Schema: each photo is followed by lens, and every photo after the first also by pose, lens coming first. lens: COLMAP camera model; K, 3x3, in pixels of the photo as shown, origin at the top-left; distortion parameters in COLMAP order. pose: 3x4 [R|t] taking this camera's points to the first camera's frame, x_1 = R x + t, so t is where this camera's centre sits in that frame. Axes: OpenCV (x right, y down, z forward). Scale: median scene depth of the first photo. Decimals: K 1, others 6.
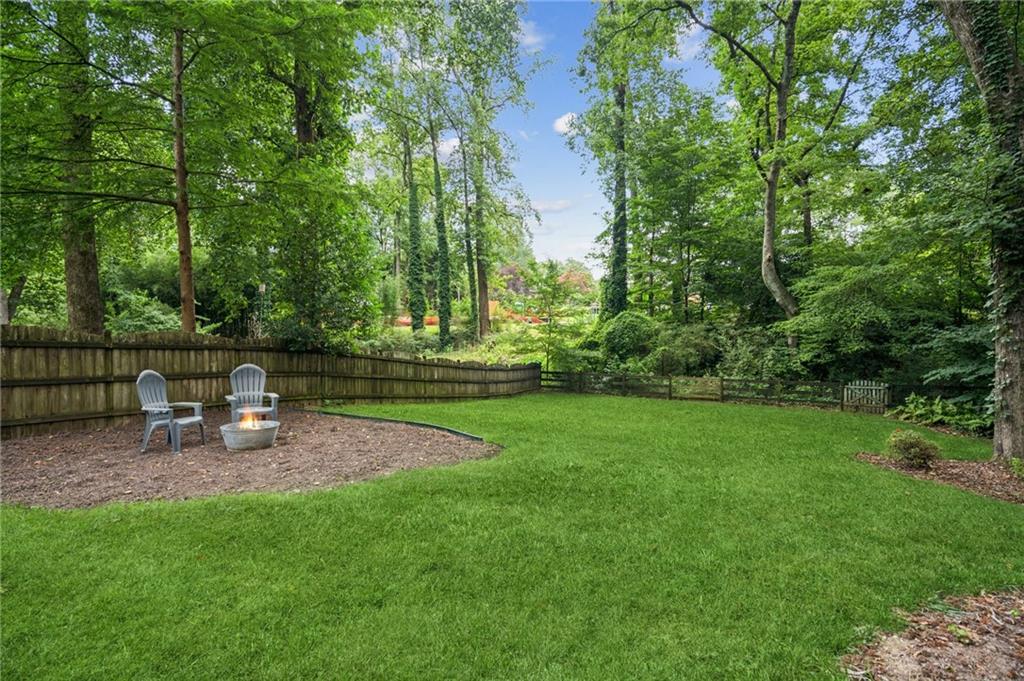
lens RADIAL K [[476.7, 0, 512.0], [0, 476.7, 340.5], [0, 0, 1]] dist [0.000828, 0.000152]
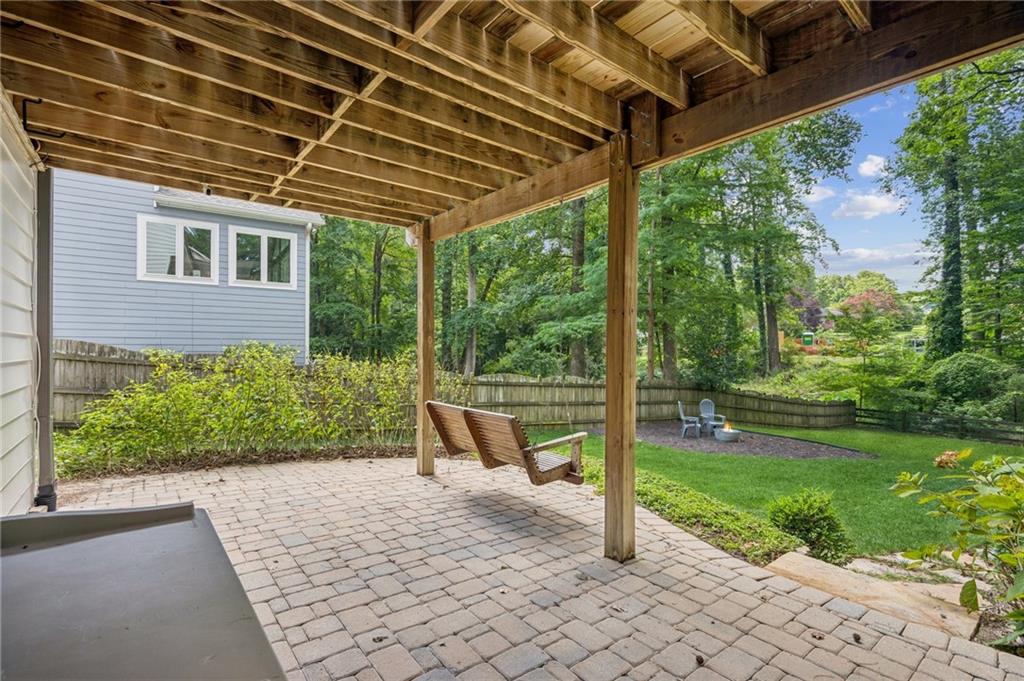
lens RADIAL K [[465.1, 0, 510.8], [0, 465.1, 348.2], [0, 0, 1]] dist [0.000621, -0.000329]
pose [[0.864295, 0.002802, -0.502978, -0.079319], [-0.019721, 0.999404, -0.028320, -0.024203], [0.502599, 0.034396, 0.863835, -0.284638]]
